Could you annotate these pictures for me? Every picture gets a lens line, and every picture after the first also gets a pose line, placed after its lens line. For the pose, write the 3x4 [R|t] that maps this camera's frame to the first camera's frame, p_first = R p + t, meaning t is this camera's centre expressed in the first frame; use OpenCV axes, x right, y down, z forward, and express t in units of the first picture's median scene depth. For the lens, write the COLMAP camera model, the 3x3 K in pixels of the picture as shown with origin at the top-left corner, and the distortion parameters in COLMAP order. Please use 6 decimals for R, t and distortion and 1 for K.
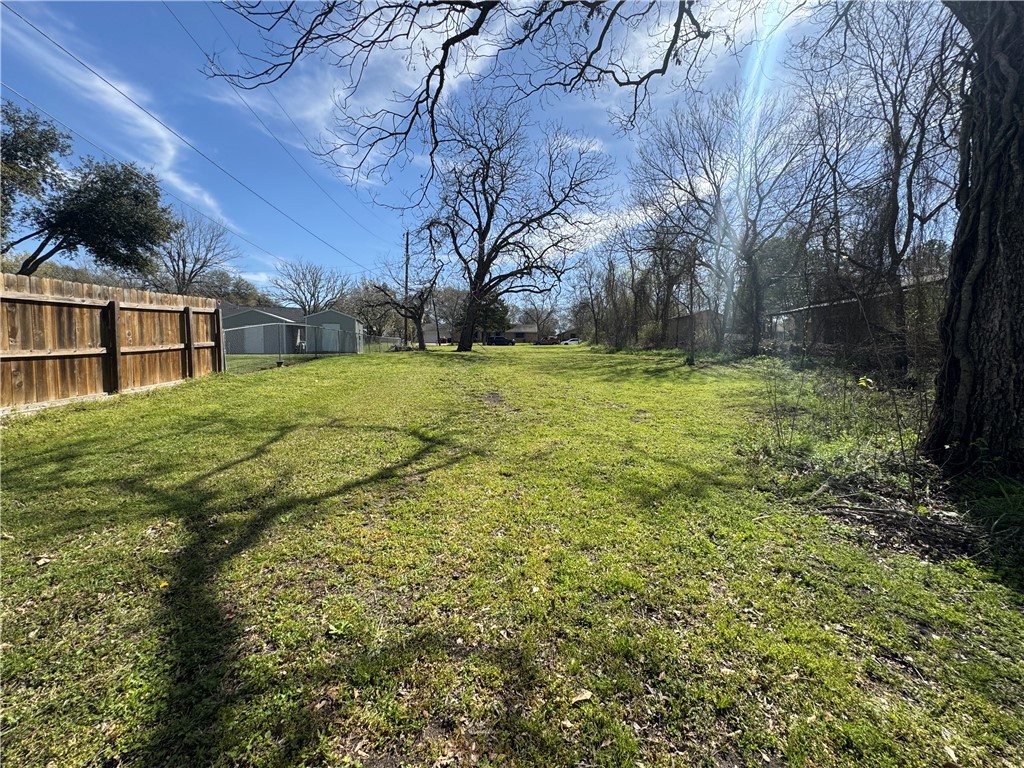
lens RADIAL K [[413.1, 0, 512.0], [0, 413.1, 384.0], [0, 0, 1]] dist [0.000612, -0.000009]
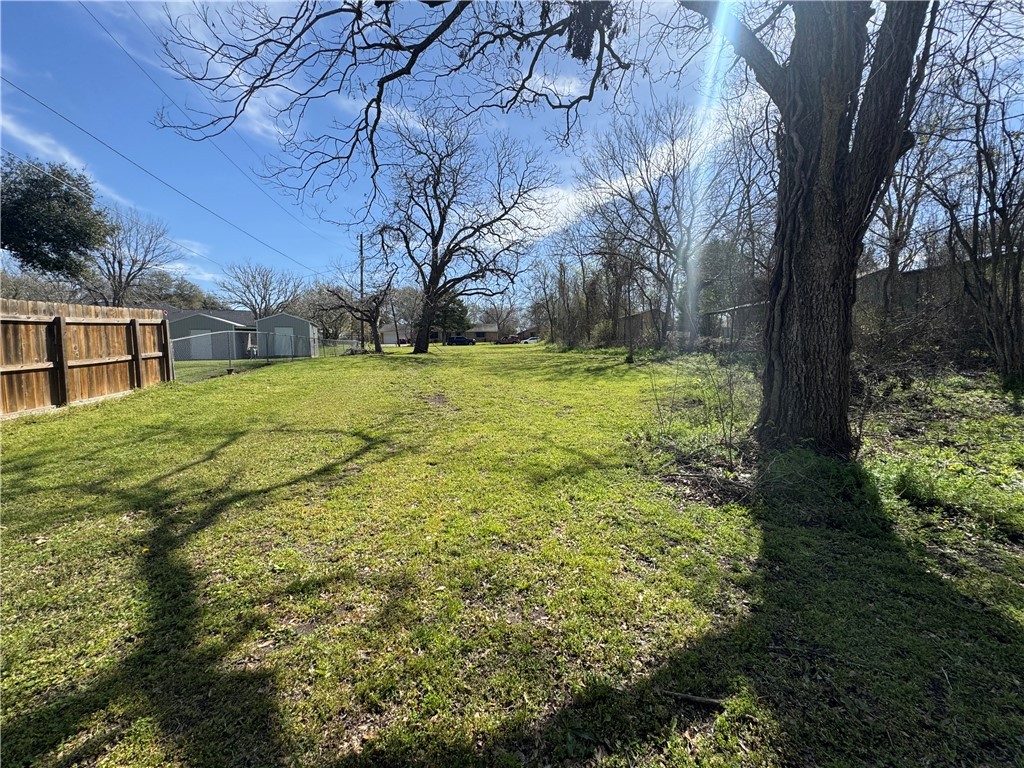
lens RADIAL K [[413.1, 0, 512.0], [0, 413.1, 384.0], [0, 0, 1]] dist [0.000612, -0.000009]
pose [[0.995909, -0.026048, 0.086521, 0.049121], [0.025764, 0.999658, 0.004405, -0.005485], [-0.086606, -0.002158, 0.996240, -0.090204]]
